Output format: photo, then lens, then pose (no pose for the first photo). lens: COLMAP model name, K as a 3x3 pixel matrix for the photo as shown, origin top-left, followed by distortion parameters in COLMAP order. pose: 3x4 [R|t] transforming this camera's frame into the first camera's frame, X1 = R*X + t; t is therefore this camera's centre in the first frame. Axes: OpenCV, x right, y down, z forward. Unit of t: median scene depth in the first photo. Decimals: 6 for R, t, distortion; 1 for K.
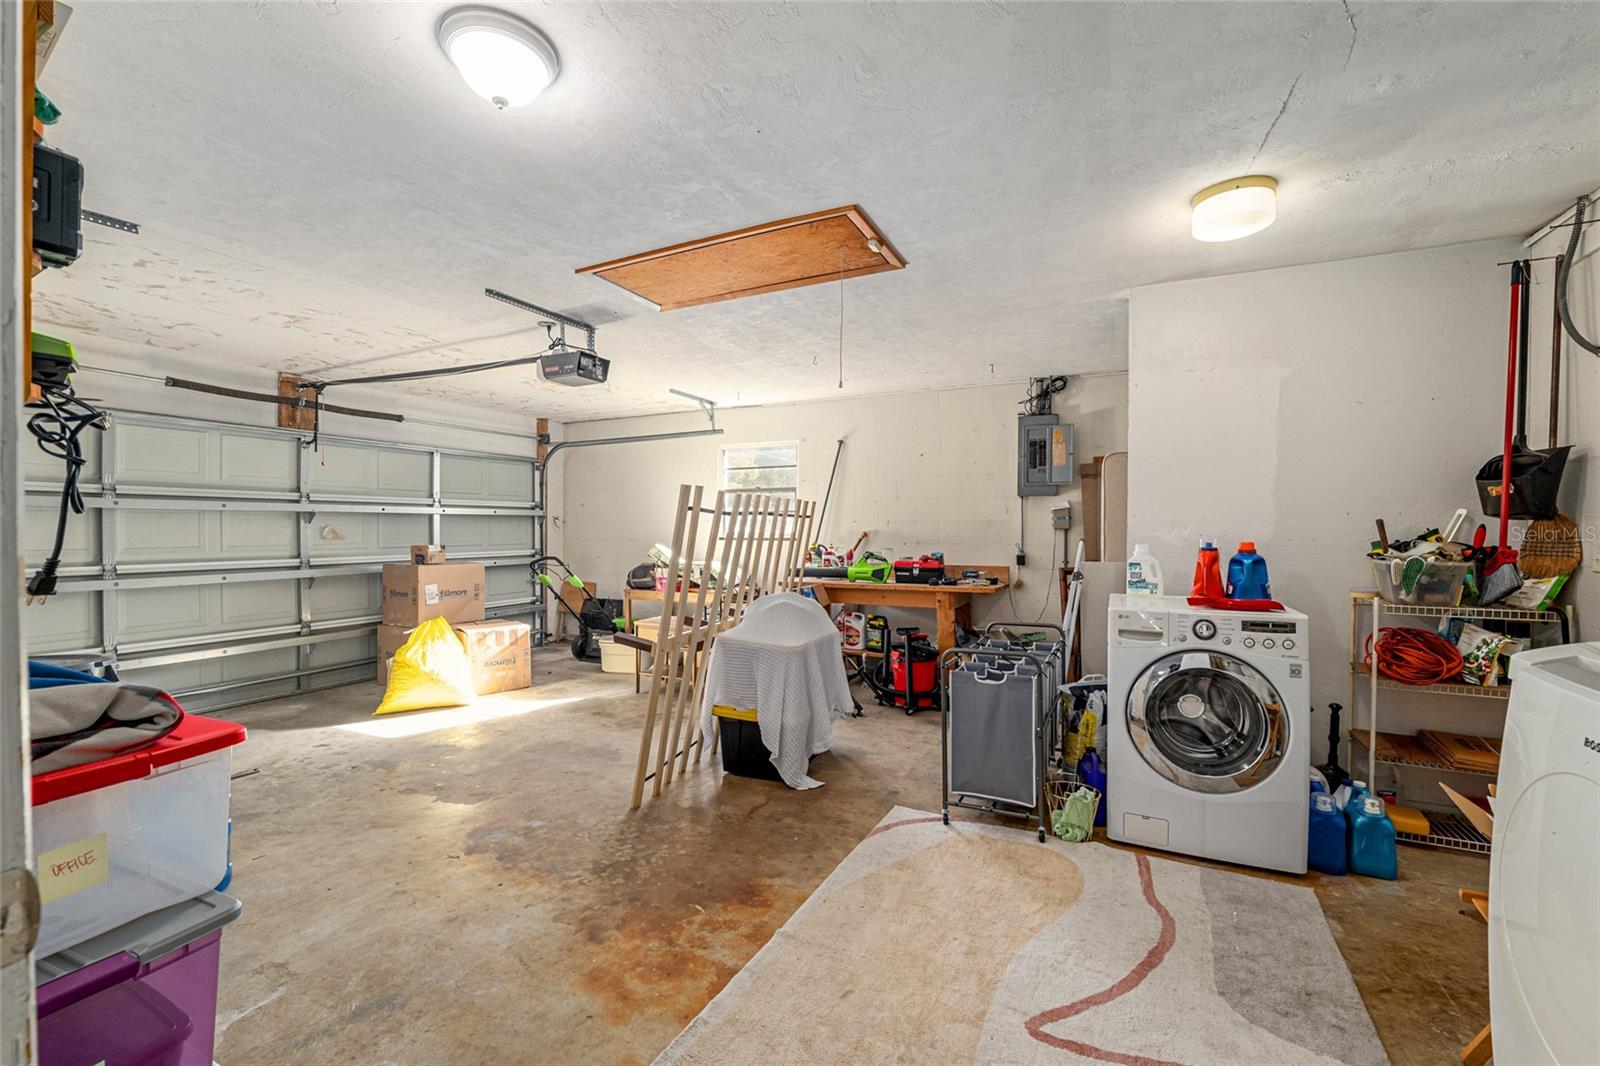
lens RADIAL K [[659.9, 0, 794.2], [0, 659.9, 522.0], [0, 0, 1]] dist [-0.007580, -0.000176]
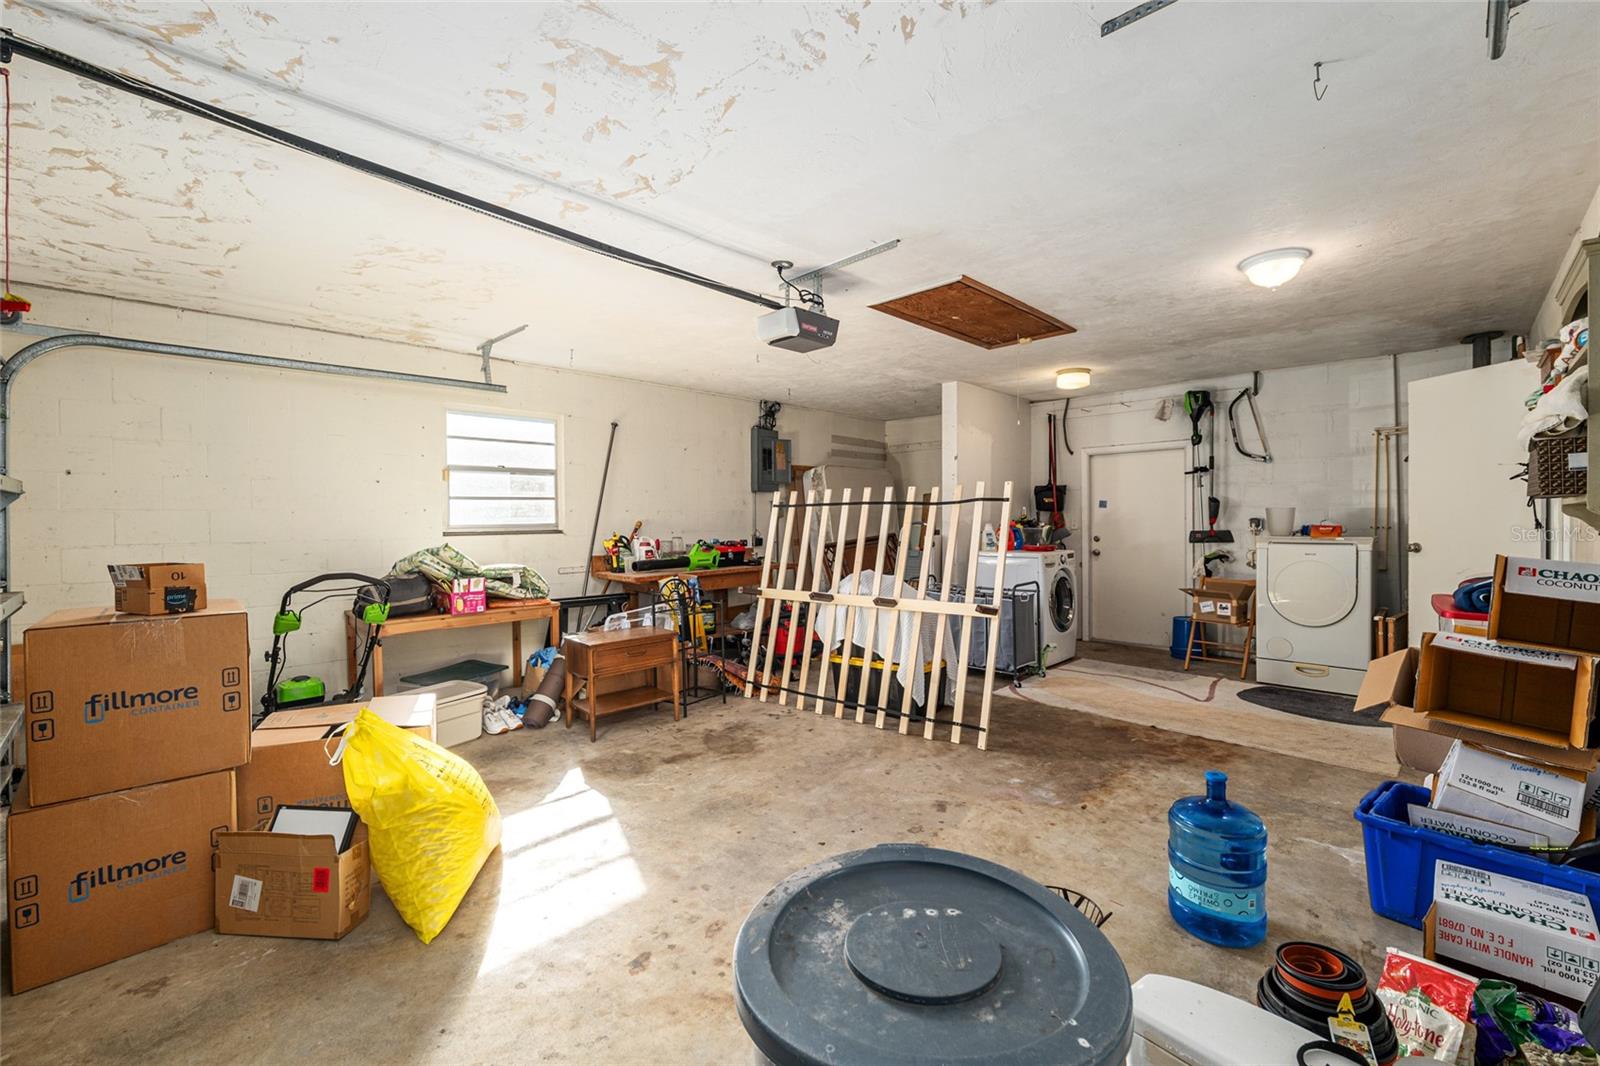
lens RADIAL K [[659.9, 0, 794.2], [0, 659.9, 522.0], [0, 0, 1]] dist [-0.007580, -0.000176]
pose [[0.319002, -0.012506, 0.947671, -0.993436], [-0.001160, 0.999907, 0.013586, 0.002572], [-0.947753, -0.005433, 0.318958, 0.636013]]
